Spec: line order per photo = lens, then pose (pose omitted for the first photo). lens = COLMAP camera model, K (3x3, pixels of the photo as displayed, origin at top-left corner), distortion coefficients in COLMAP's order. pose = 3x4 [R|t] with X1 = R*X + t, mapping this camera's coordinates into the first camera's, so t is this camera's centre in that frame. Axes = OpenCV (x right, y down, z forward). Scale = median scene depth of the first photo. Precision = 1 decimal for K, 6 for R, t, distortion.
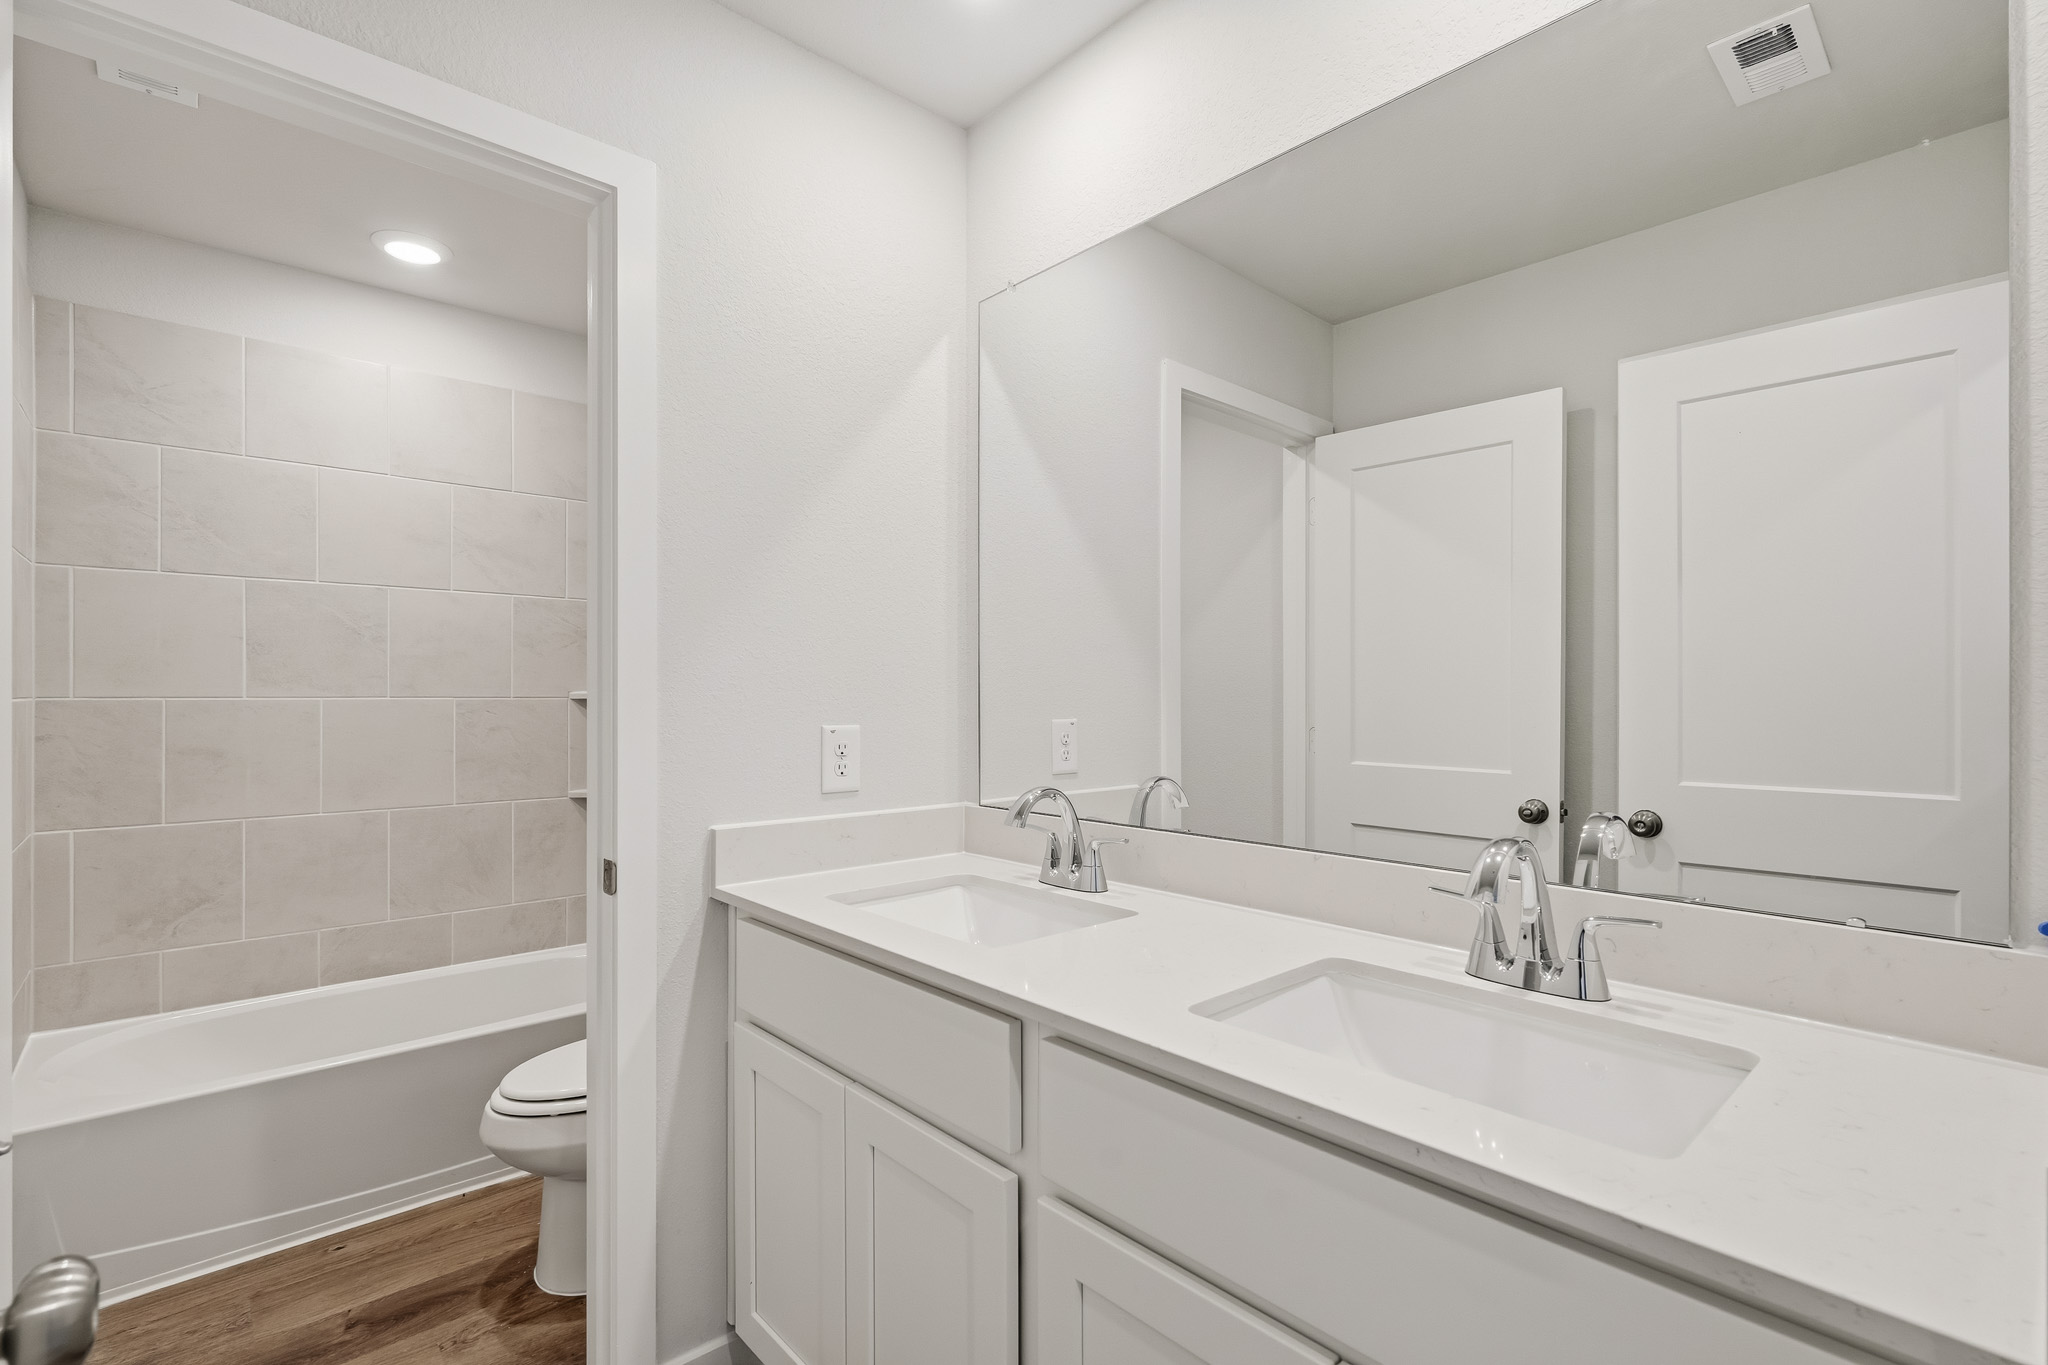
lens RADIAL K [[926.2, 0, 1021.8], [0, 926.2, 689.4], [0, 0, 1]] dist [0.001771, -0.000196]
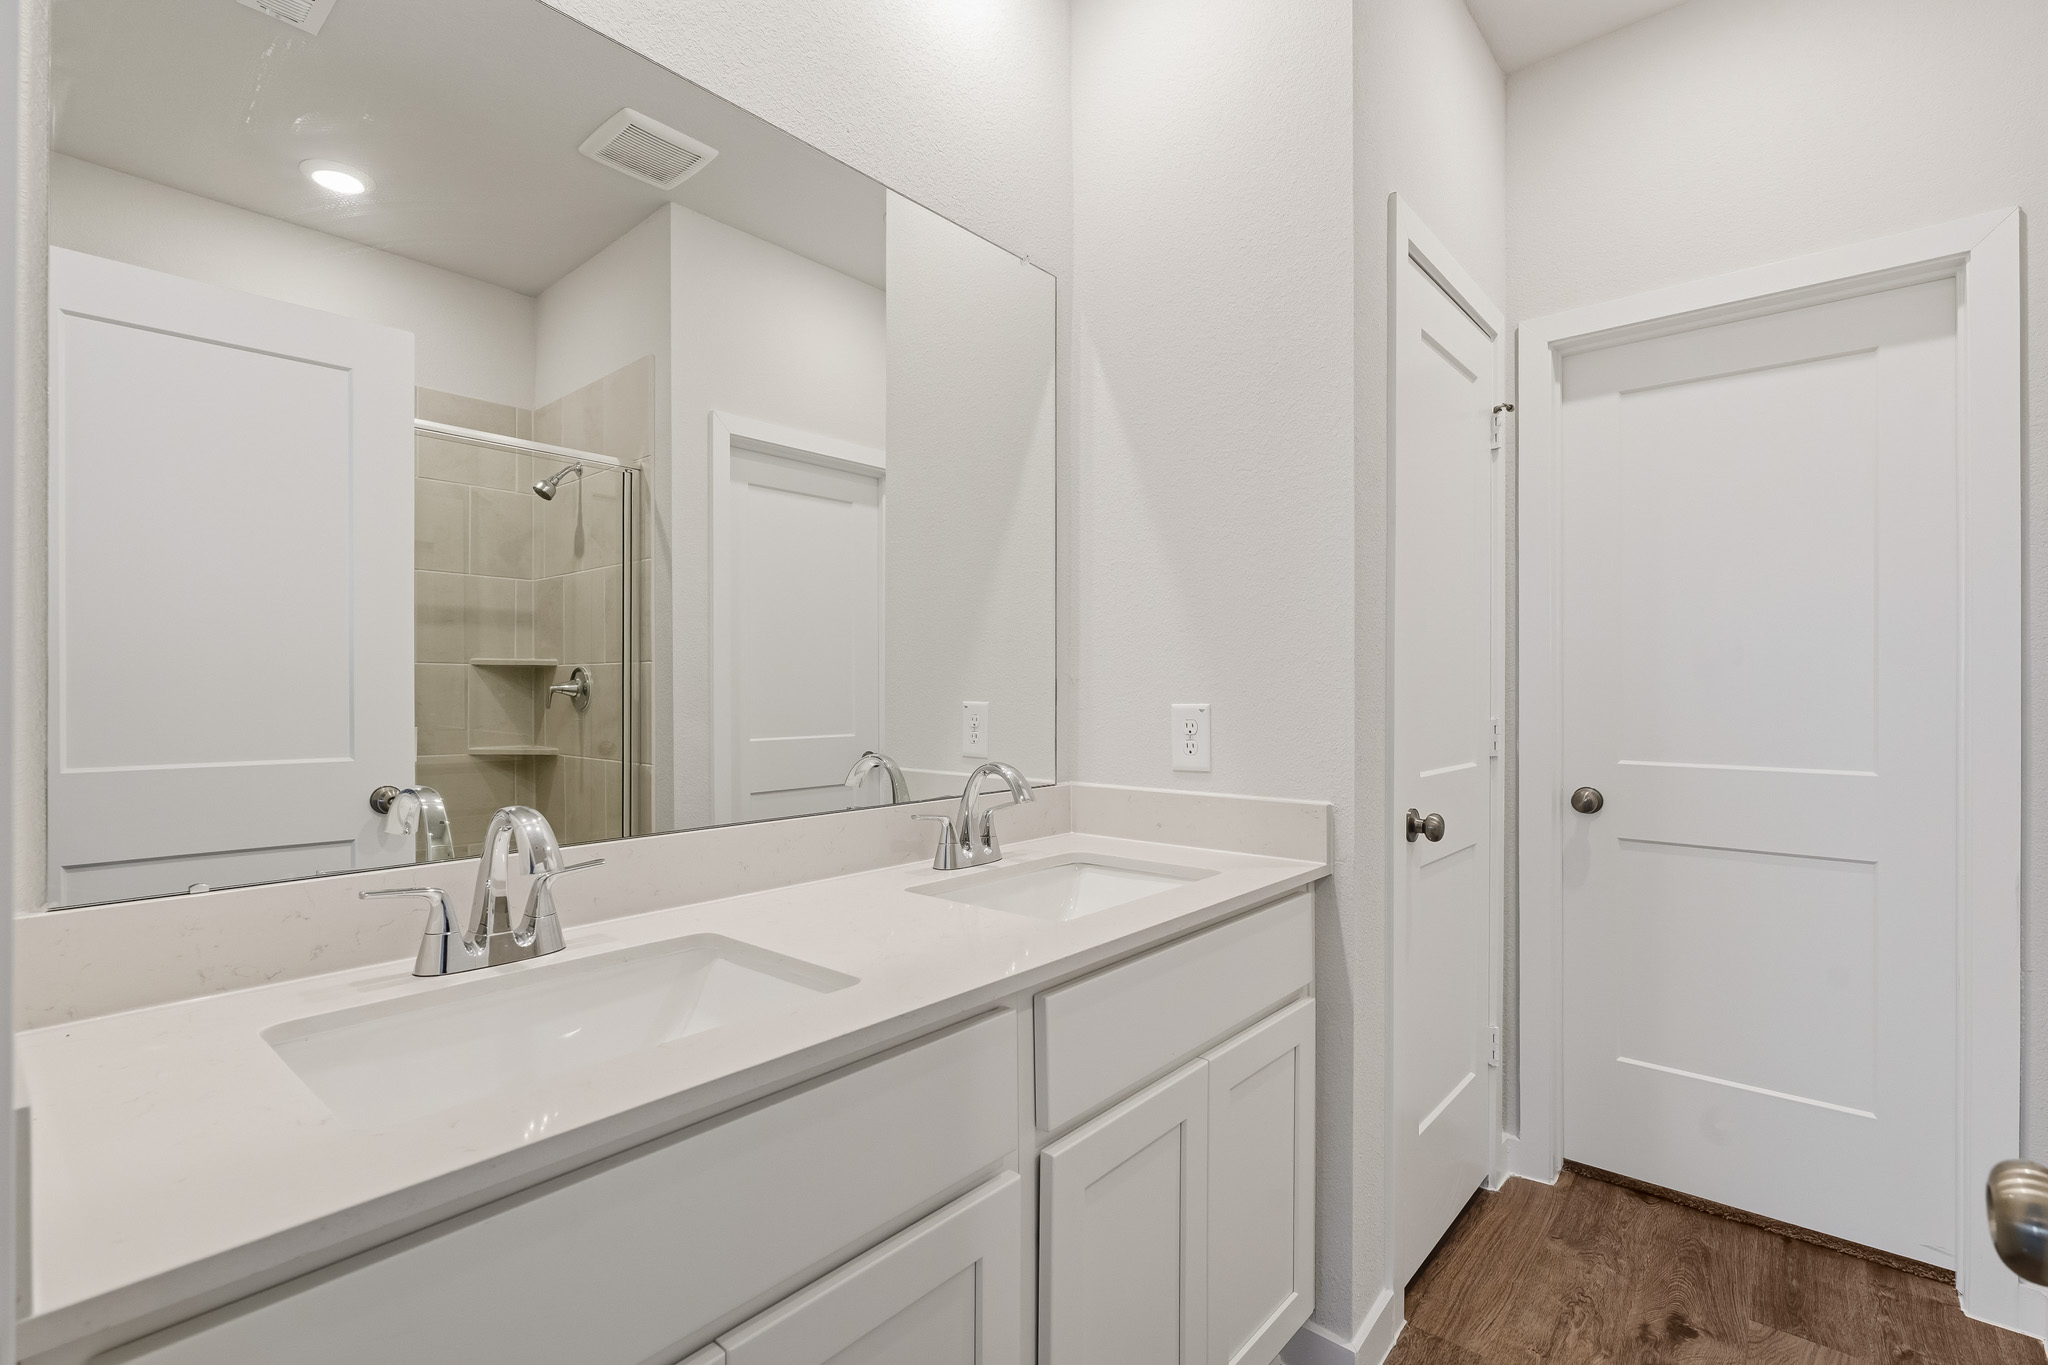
lens RADIAL K [[895.7, 0, 1024.0], [0, 895.7, 682.5], [0, 0, 1]] dist [-0.000398, 0.000217]
pose [[-0.095615, -0.004002, 0.995410, -0.668028], [-0.015517, 0.999876, 0.002530, 0.010609], [-0.995297, -0.015204, -0.095665, 0.762813]]
